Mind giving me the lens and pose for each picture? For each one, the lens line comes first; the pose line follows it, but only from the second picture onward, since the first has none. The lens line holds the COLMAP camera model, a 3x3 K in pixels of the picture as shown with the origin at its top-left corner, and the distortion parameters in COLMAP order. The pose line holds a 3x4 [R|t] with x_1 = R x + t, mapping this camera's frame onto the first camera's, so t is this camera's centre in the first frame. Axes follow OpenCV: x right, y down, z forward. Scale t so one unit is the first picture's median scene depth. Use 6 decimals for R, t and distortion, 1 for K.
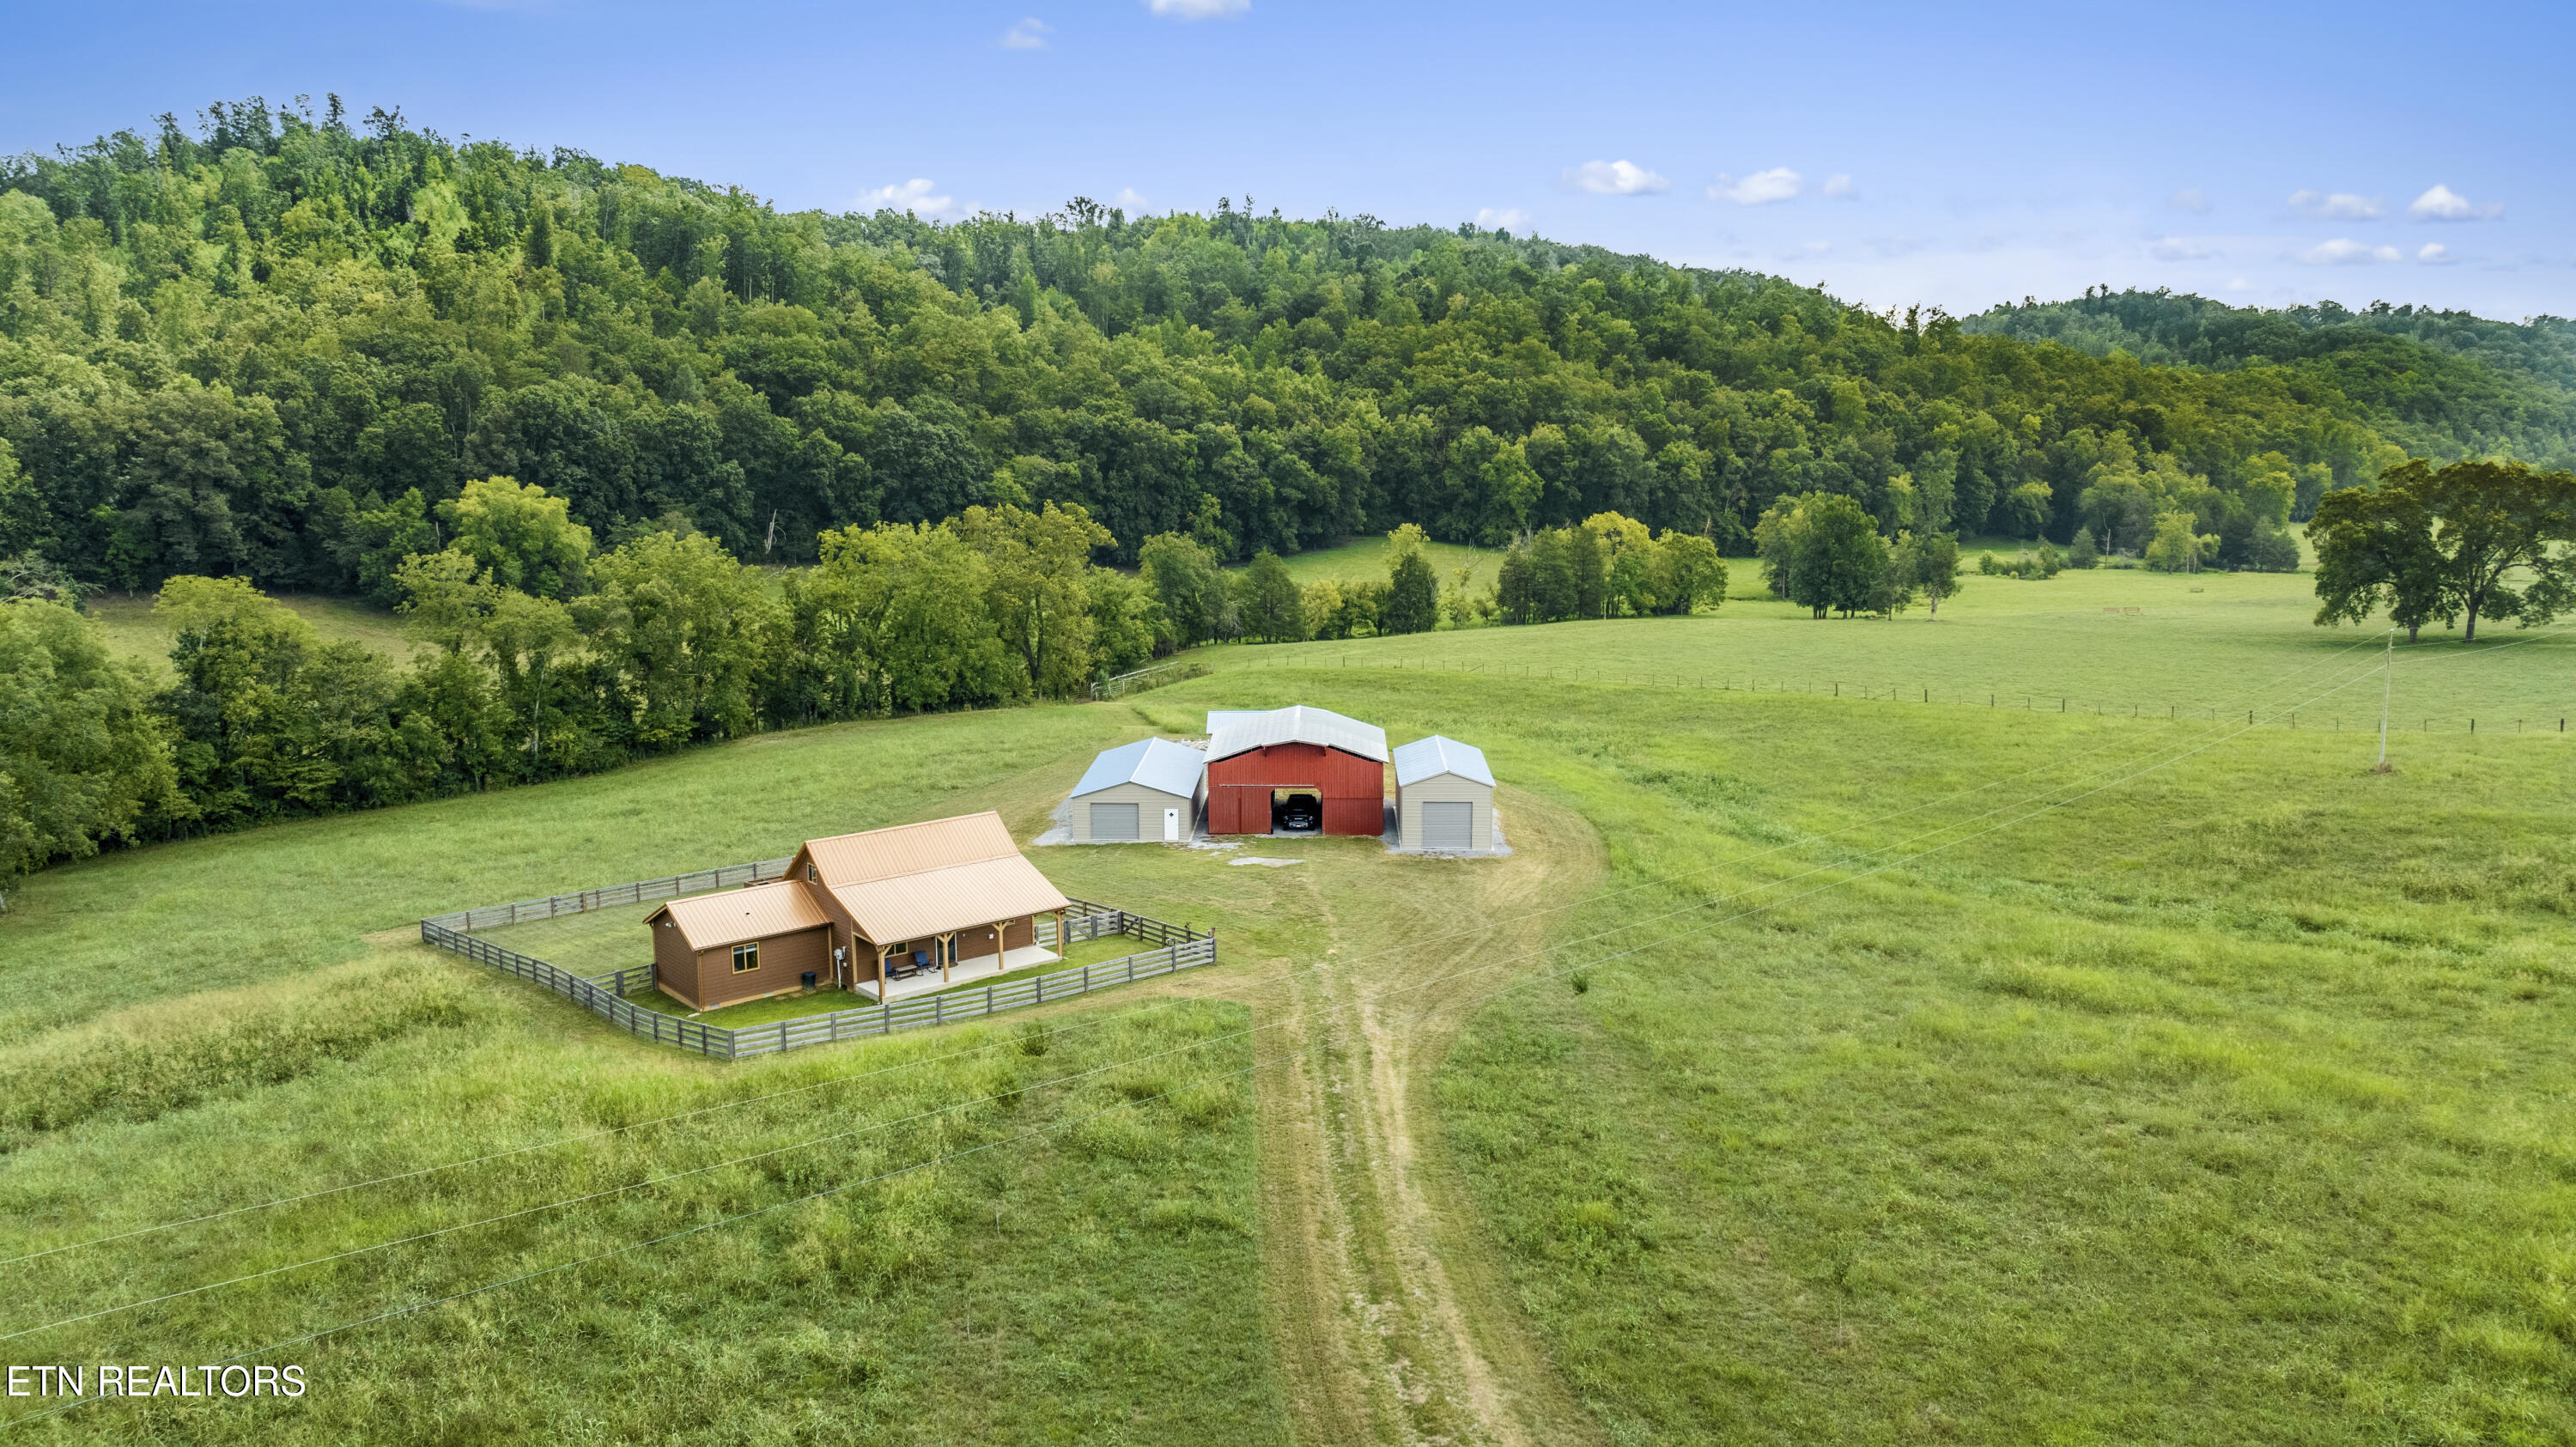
lens RADIAL K [[1822.8, 0, 1288.0], [0, 1822.8, 723.5], [0, 0, 1]] dist [-0.024289, 0.033064]
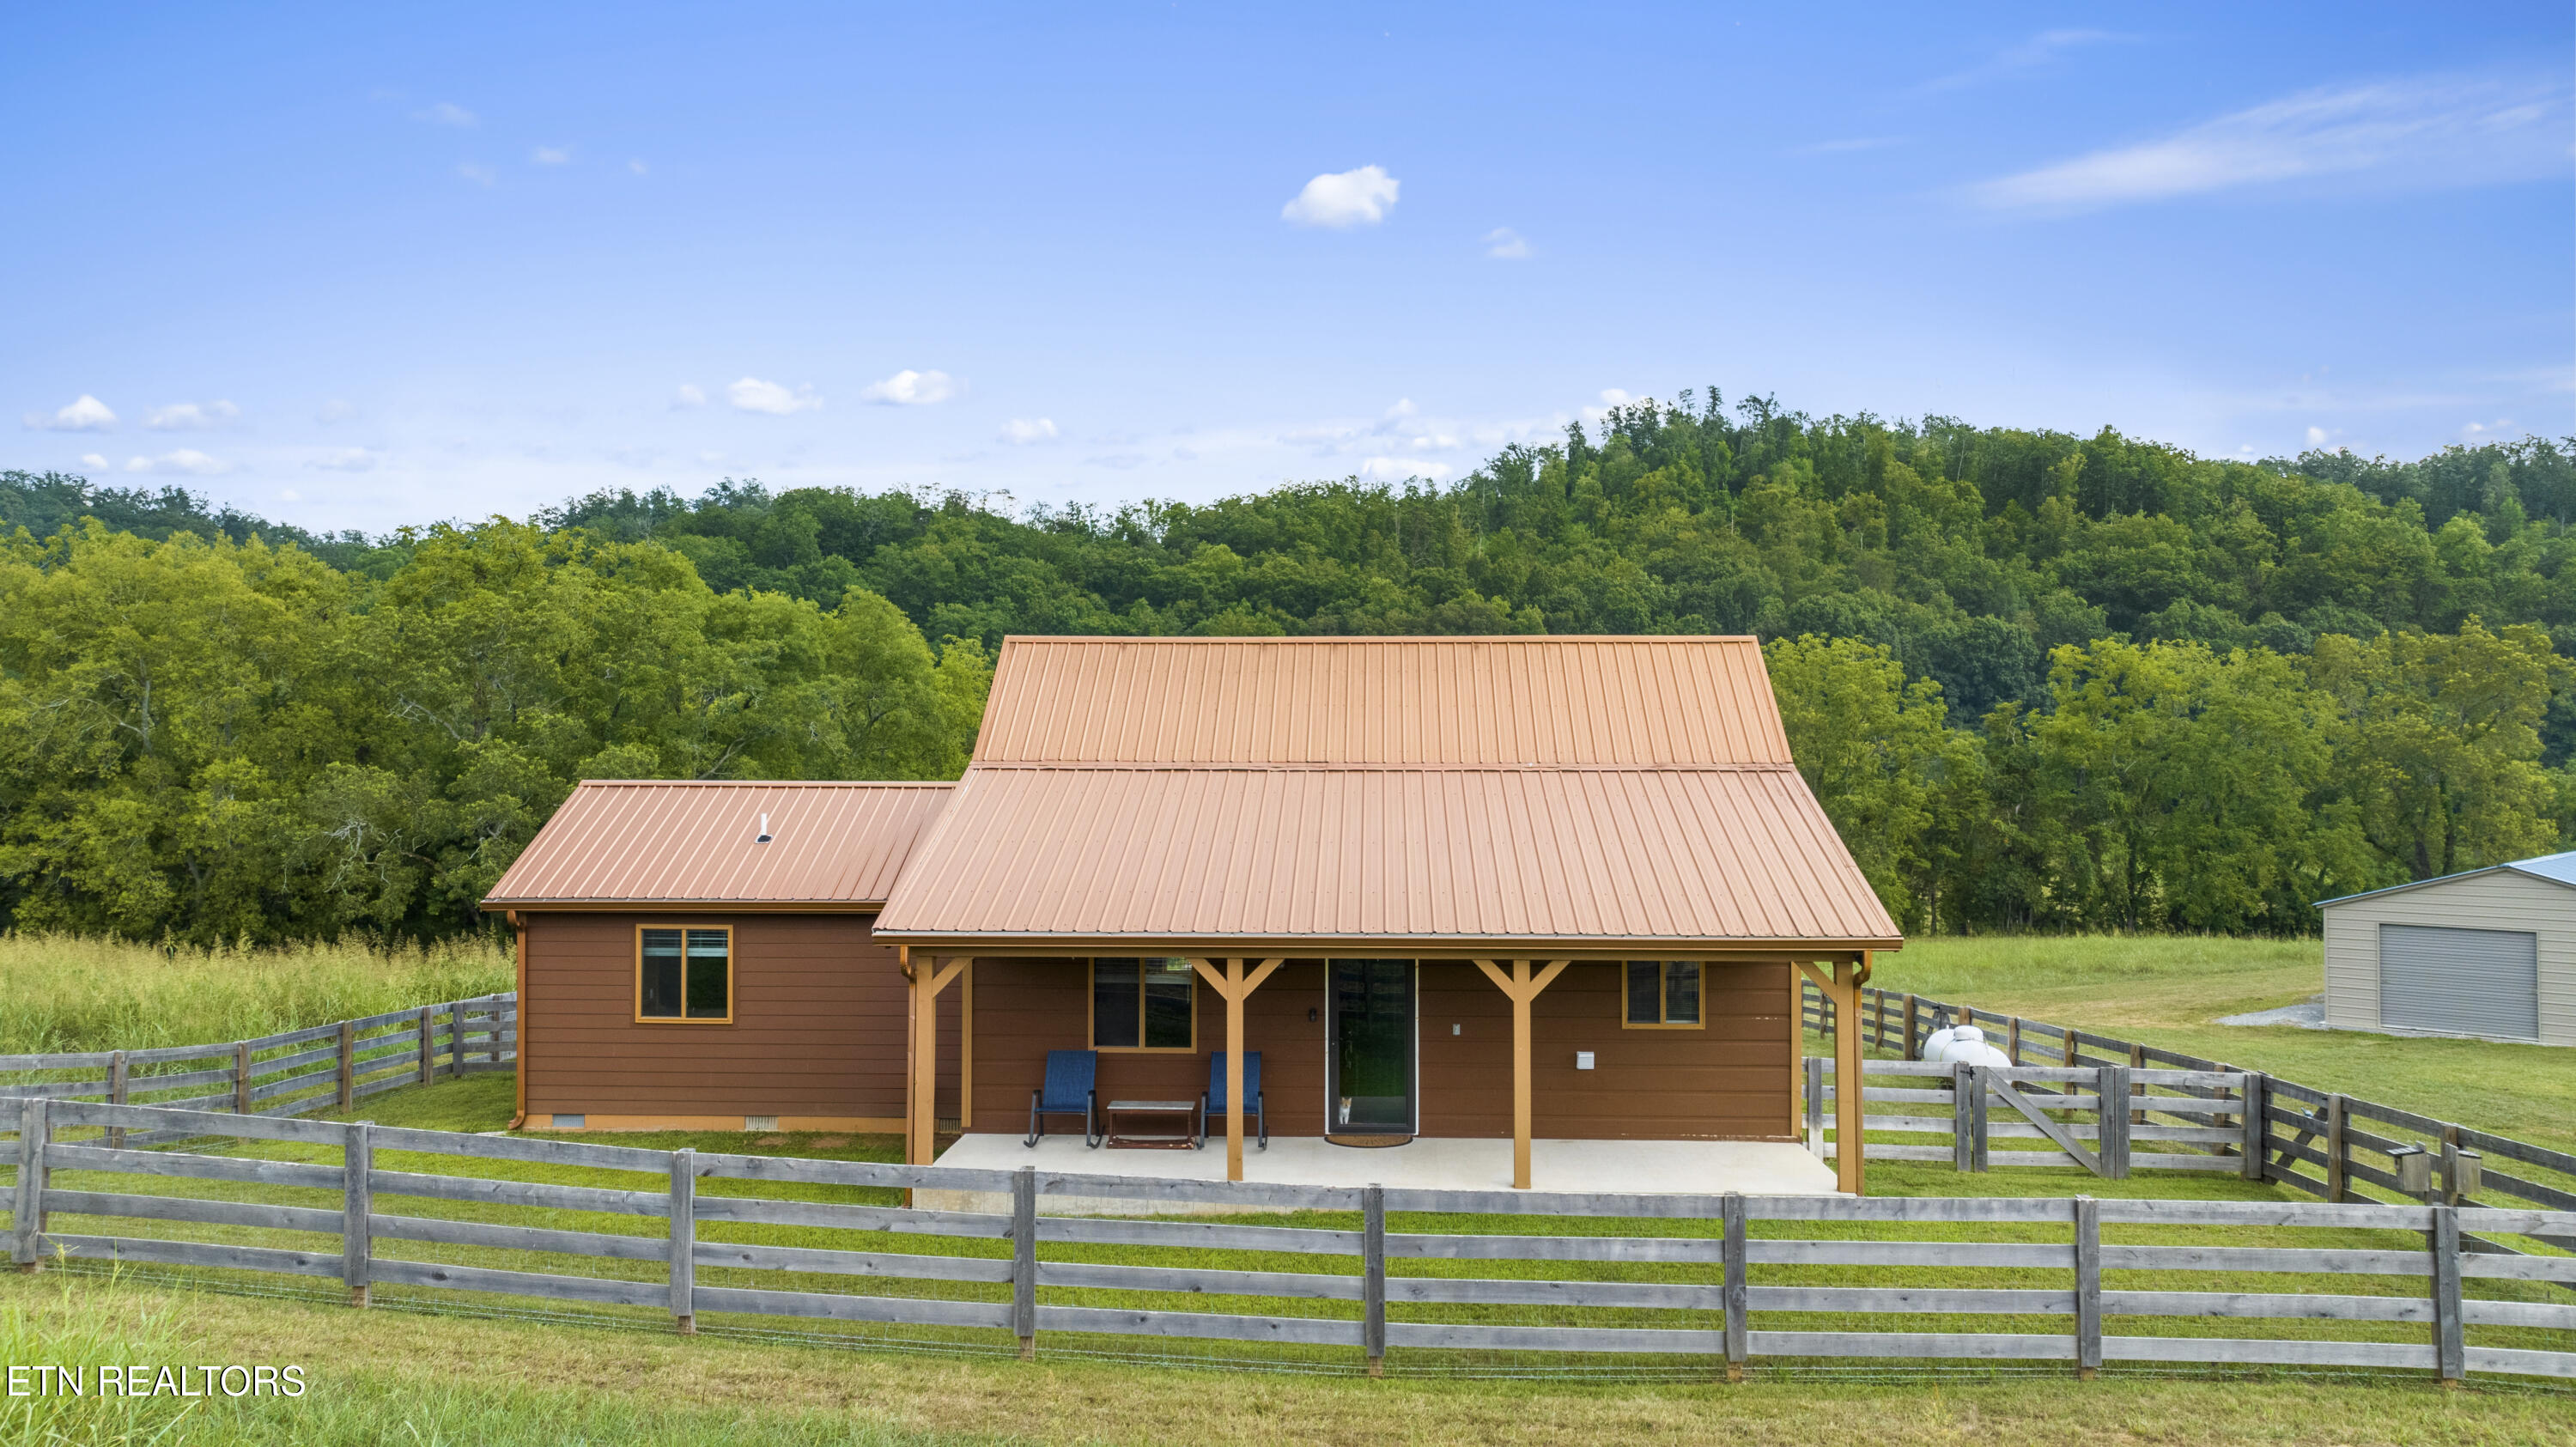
lens RADIAL K [[1808.4, 0, 1298.9], [0, 1808.4, 771.4], [0, 0, 1]] dist [-0.008038, -0.002984]
pose [[0.737321, -0.002457, -0.675538, -0.005108], [-0.105538, 0.987296, -0.118781, 0.021175], [0.667248, 0.158875, 0.727694, 0.149247]]
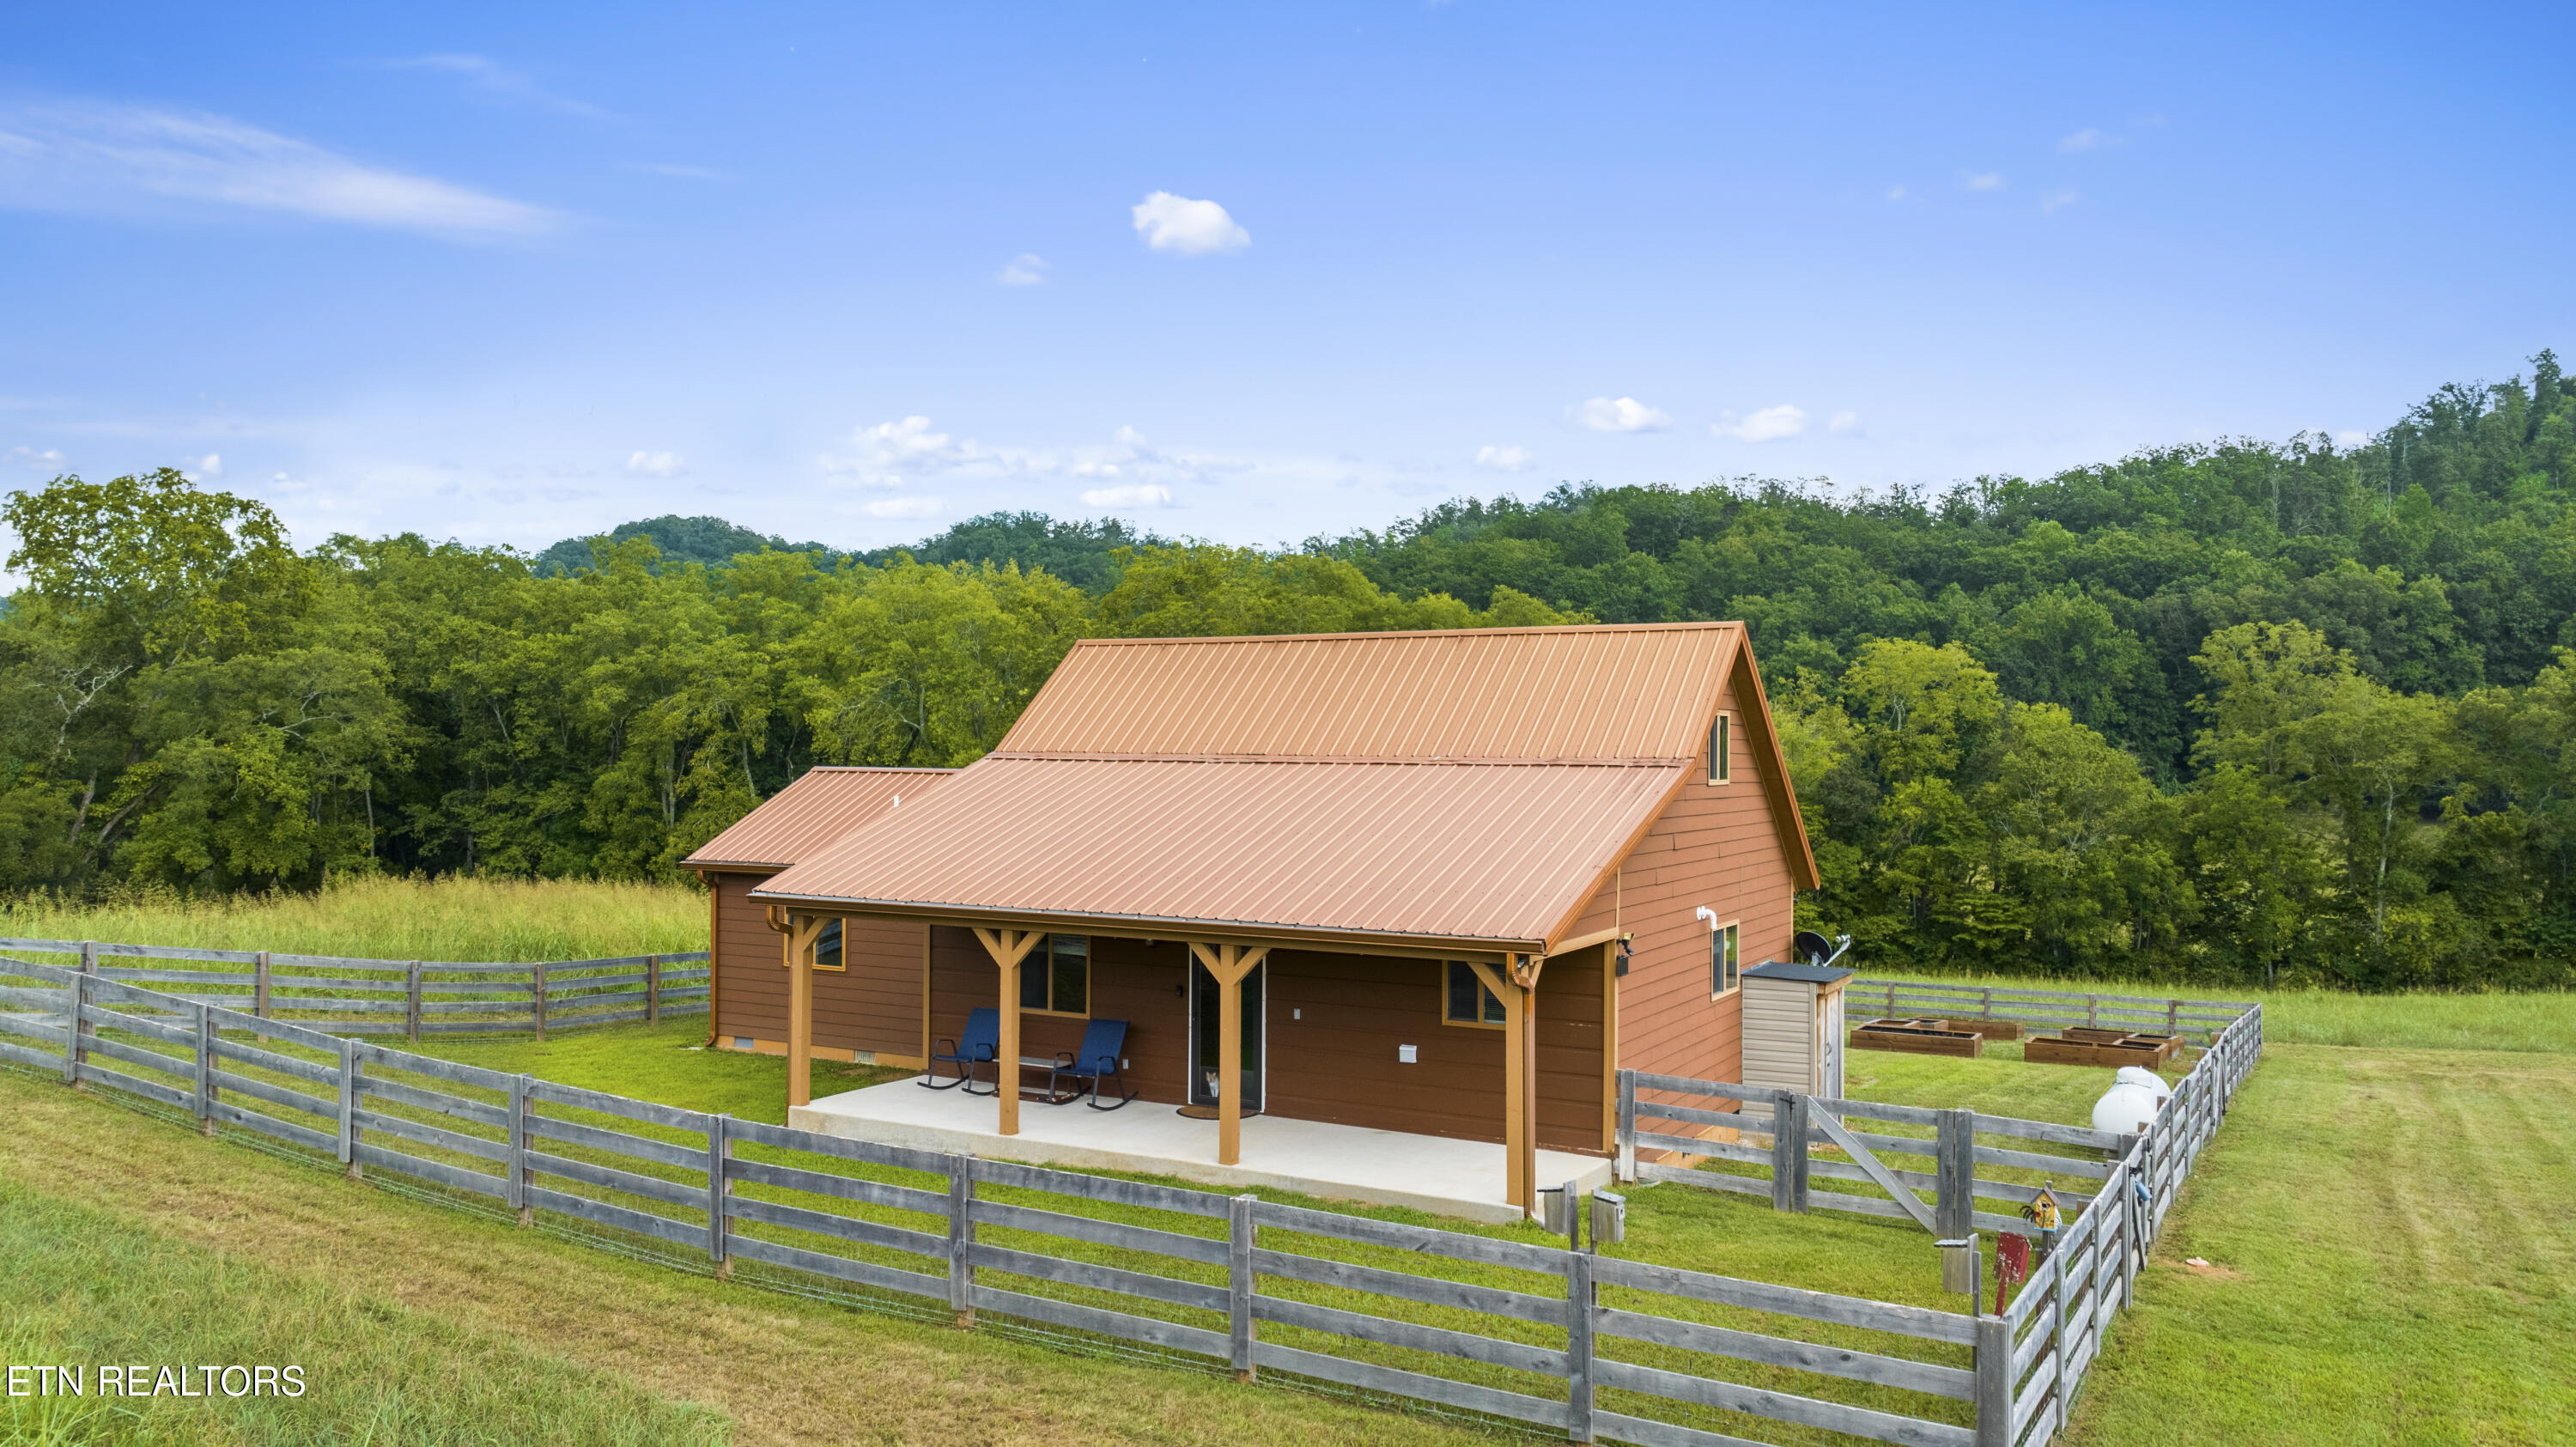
lens RADIAL K [[1820.9, 0, 1288.0], [0, 1820.9, 723.5], [0, 0, 1]] dist [-0.009396, -0.001859]
pose [[0.349717, -0.019730, -0.936648, 0.010274], [-0.155780, 0.984635, -0.078905, 0.018311], [0.923813, 0.173505, 0.341270, 0.167191]]
